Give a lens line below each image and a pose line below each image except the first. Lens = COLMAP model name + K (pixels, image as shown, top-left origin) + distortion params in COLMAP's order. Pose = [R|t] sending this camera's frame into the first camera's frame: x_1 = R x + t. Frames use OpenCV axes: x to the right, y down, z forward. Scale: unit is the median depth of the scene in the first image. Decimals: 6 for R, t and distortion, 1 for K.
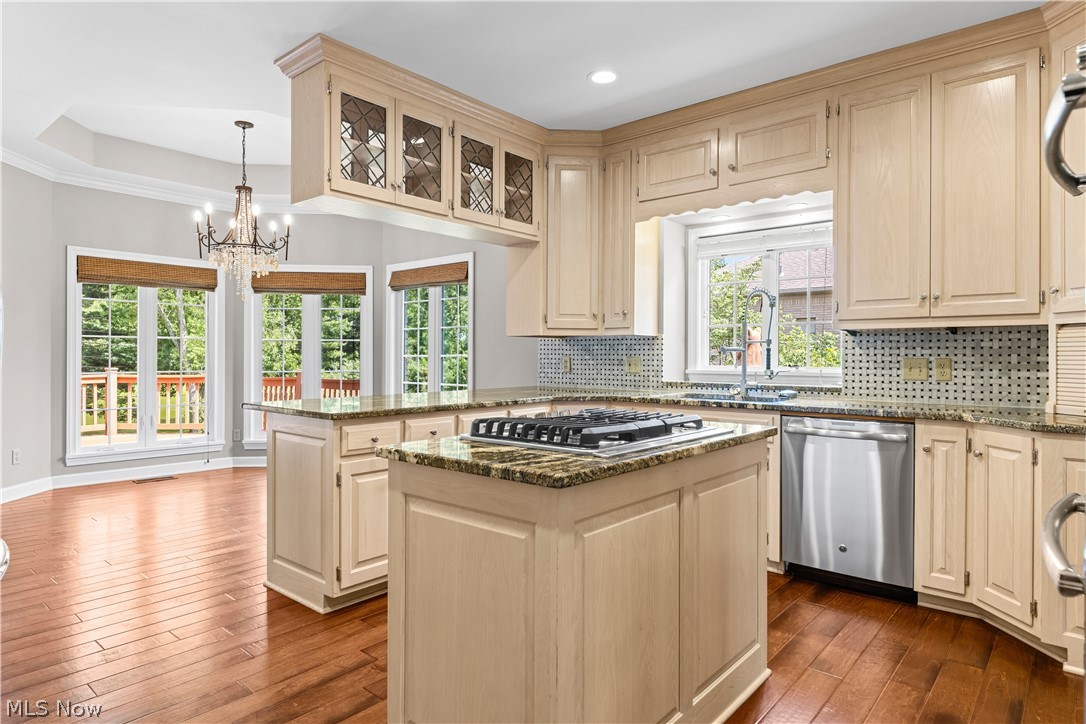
lens RADIAL K [[628.1, 0, 543.0], [0, 628.1, 362.0], [0, 0, 1]] dist [0.002048, 0.000677]
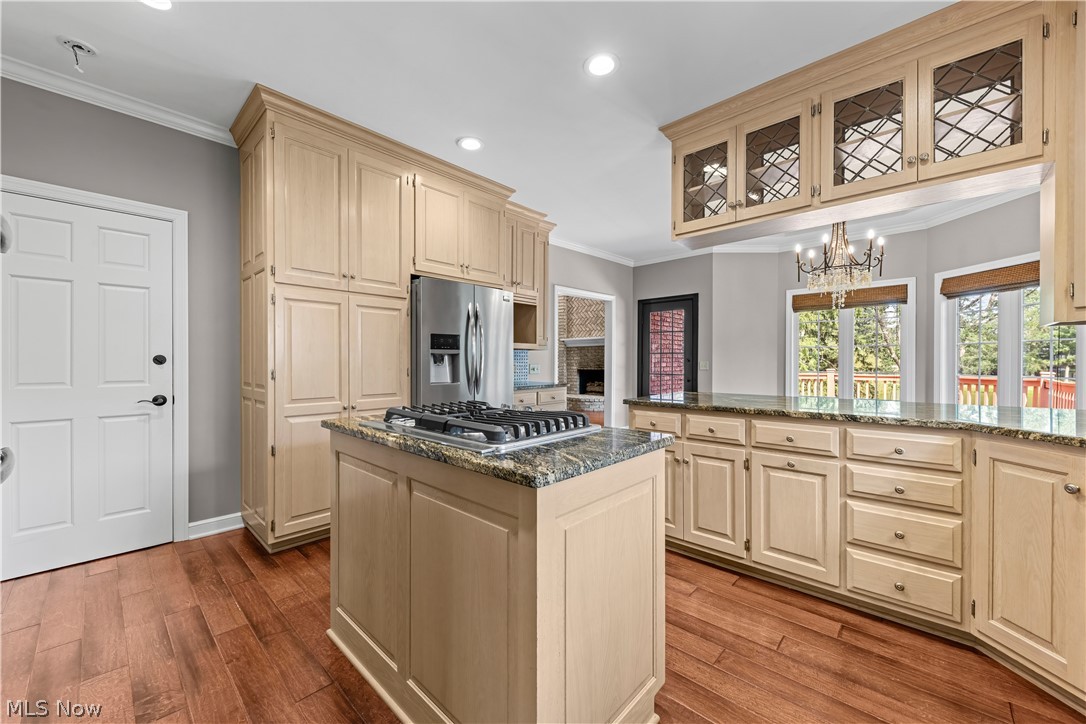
lens RADIAL K [[418.6, 0, 539.2], [0, 418.6, 363.4], [0, 0, 1]] dist [0.017199, -0.007269]
pose [[-0.046799, 0.002642, -0.998901, 0.384579], [-0.005534, 0.999980, 0.002904, -0.002302], [0.998889, 0.005664, -0.046784, 0.508998]]
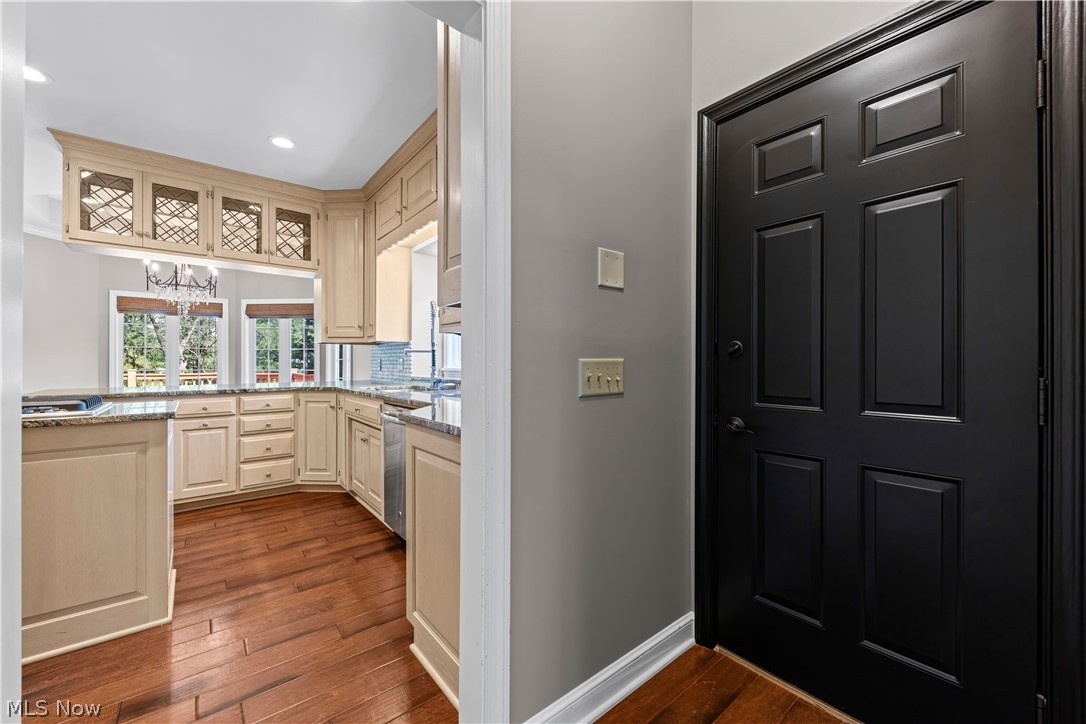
lens RADIAL K [[418.6, 0, 539.2], [0, 418.6, 363.4], [0, 0, 1]] dist [0.017199, -0.007269]
pose [[0.983412, -0.002218, -0.181371, 0.587456], [0.001079, 0.999979, -0.006381, 0.008781], [0.181381, 0.006079, 0.983394, 0.178835]]
